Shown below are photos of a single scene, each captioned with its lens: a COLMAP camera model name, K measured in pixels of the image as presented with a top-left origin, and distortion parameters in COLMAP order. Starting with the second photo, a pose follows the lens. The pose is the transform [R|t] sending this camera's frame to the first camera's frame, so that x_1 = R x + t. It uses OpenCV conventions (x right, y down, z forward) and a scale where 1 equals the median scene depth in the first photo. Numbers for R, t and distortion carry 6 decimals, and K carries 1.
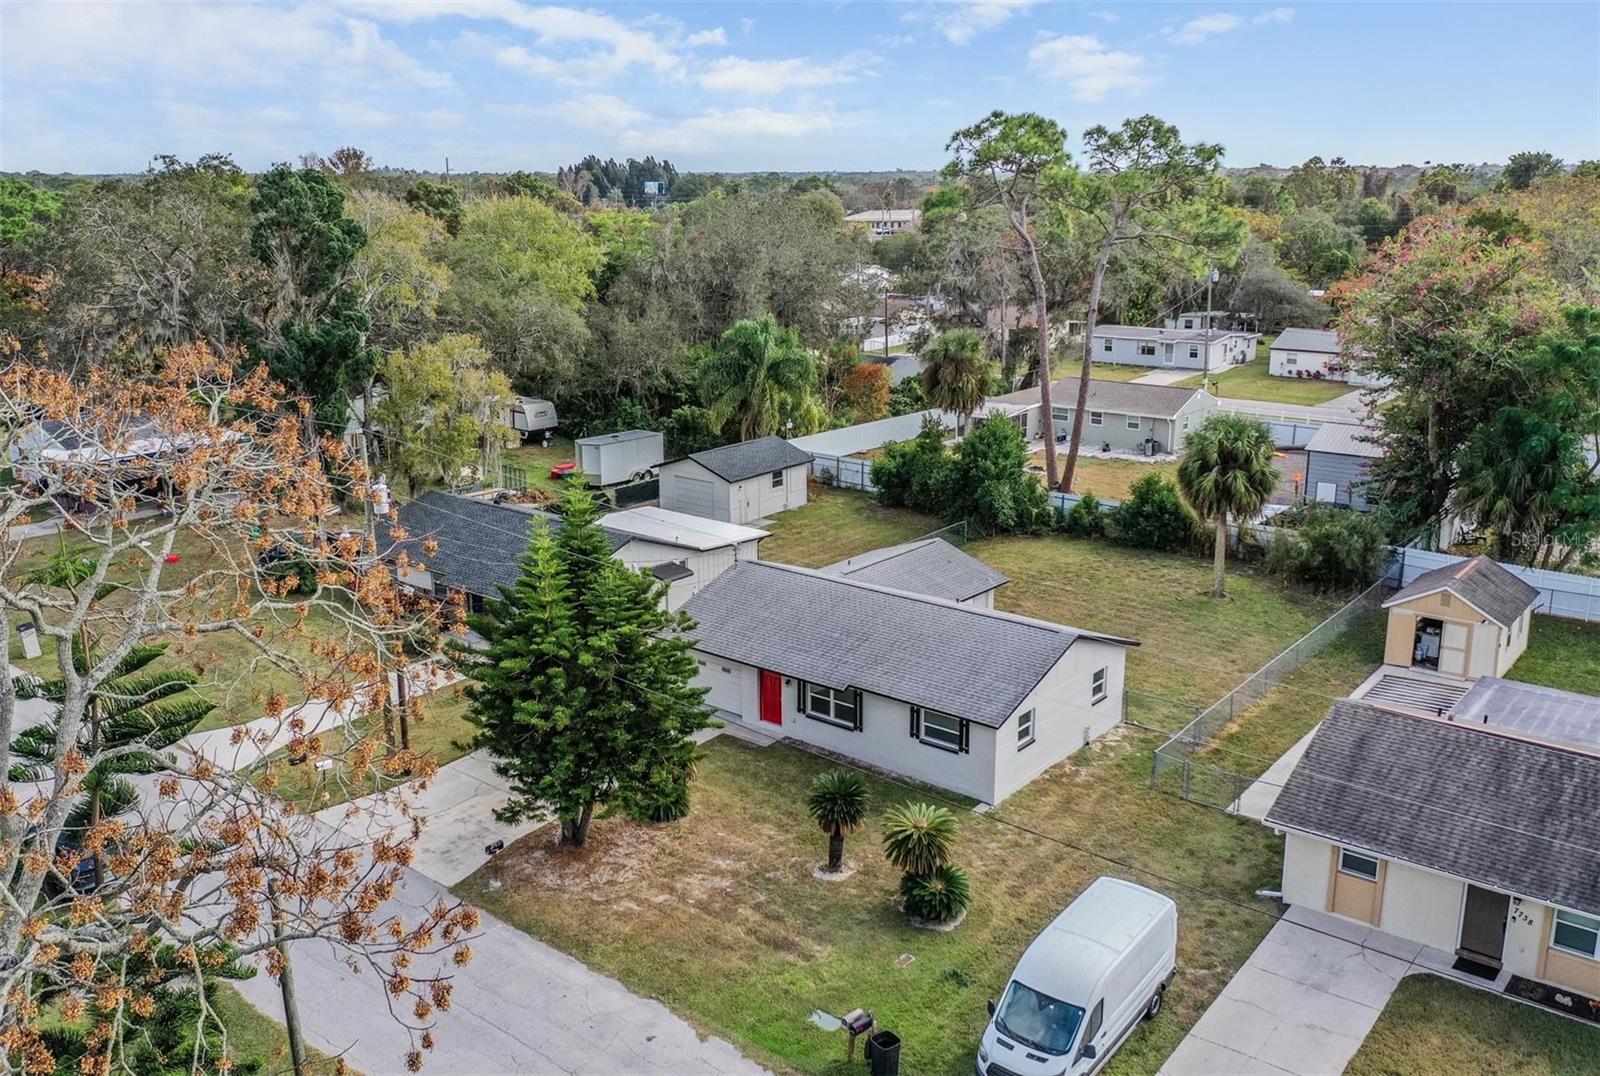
lens RADIAL K [[1329.2, 0, 800.0], [0, 1329.2, 538.0], [0, 0, 1]] dist [-0.003791, -0.005067]
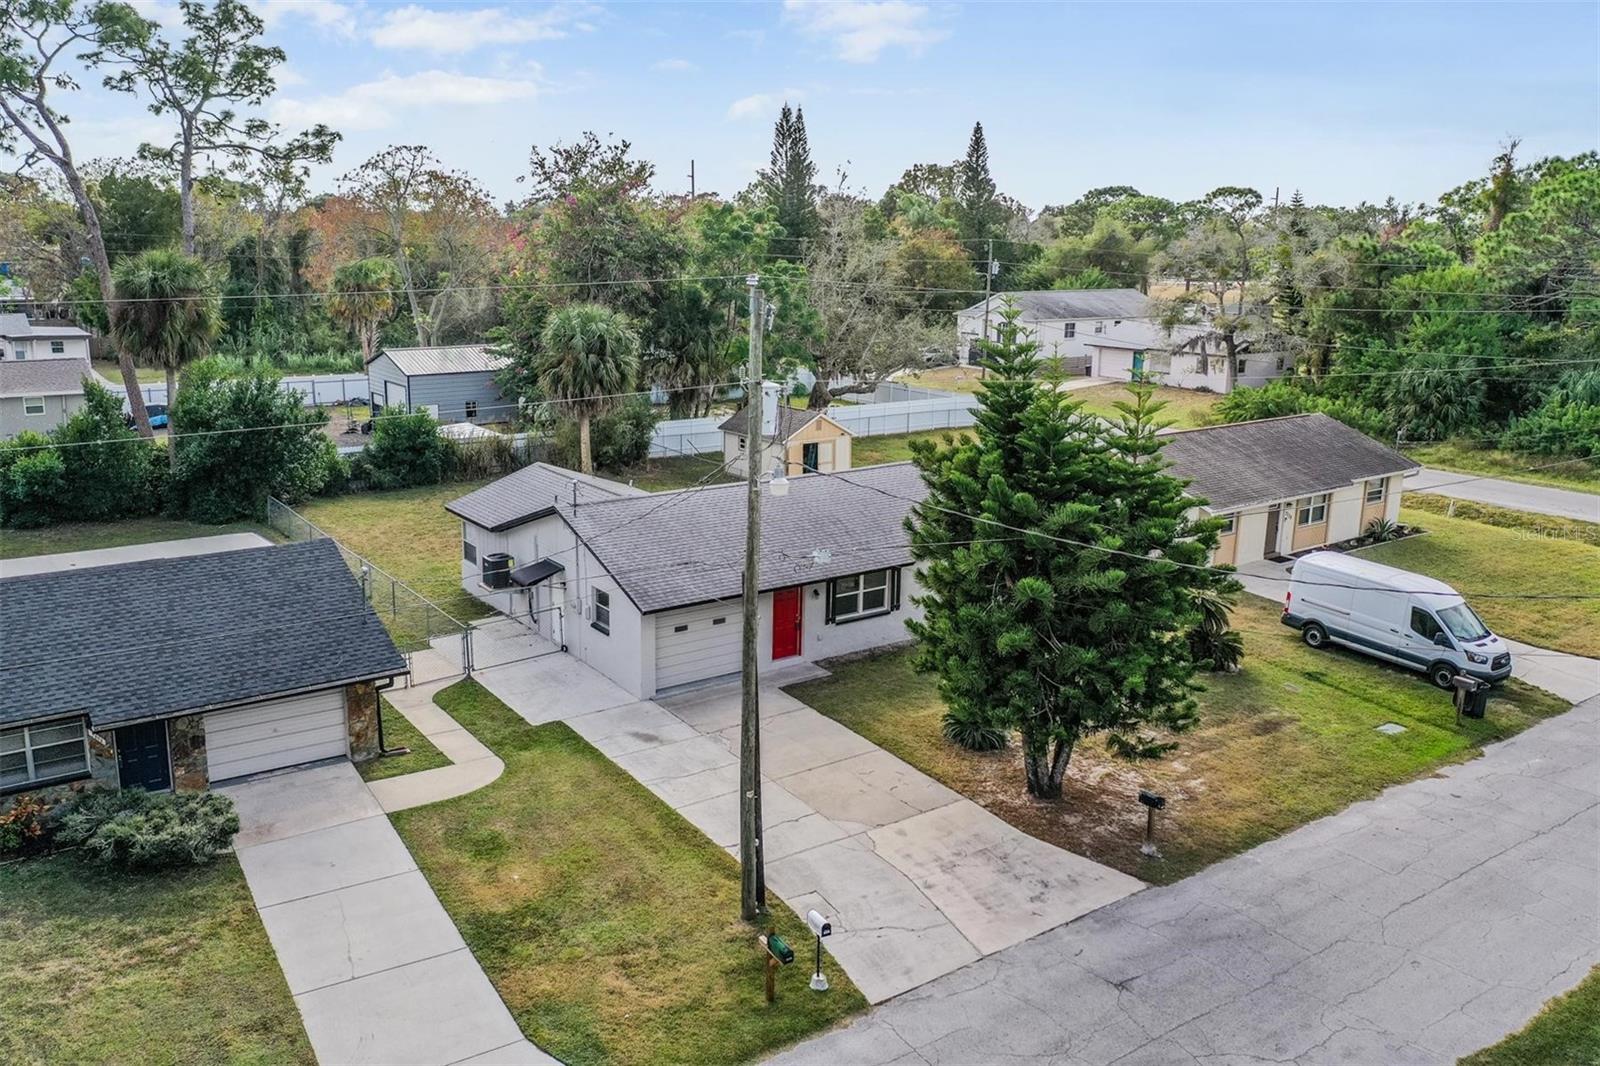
lens RADIAL K [[1241.3, 0, 800.0], [0, 1241.3, 533.0], [0, 0, 1]] dist [0.004736, -0.000258]
pose [[0.272010, -0.224509, 0.935738, -0.728236], [0.237068, 0.958067, 0.160953, -0.054887], [-0.932636, 0.178053, 0.313827, 0.762448]]
